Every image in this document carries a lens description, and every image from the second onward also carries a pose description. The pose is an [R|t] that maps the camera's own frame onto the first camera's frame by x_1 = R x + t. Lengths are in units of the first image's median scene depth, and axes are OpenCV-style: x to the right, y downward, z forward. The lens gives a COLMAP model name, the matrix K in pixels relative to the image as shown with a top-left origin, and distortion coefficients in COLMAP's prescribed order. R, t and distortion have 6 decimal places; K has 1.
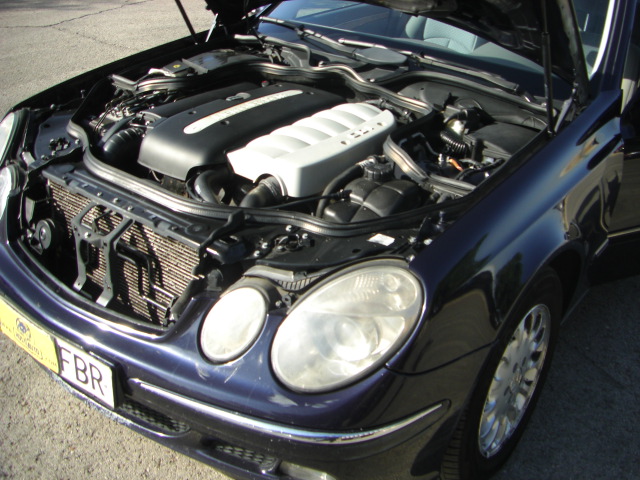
lens RADIAL K [[722.7, 0, 356.8], [0, 722.7, 204.0], [0, 0, 1]] dist [-0.174509, 0.092994]
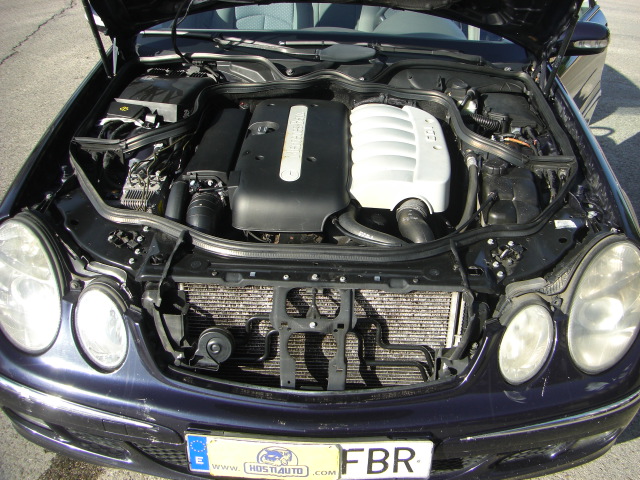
lens RADIAL K [[722.7, 0, 356.8], [0, 722.7, 204.0], [0, 0, 1]] dist [-0.174509, 0.092994]
pose [[0.812775, -0.294656, 0.502569, -0.619403], [0.251010, 0.955603, 0.154327, -0.186220], [-0.525730, 0.000717, 0.850651, 0.176184]]
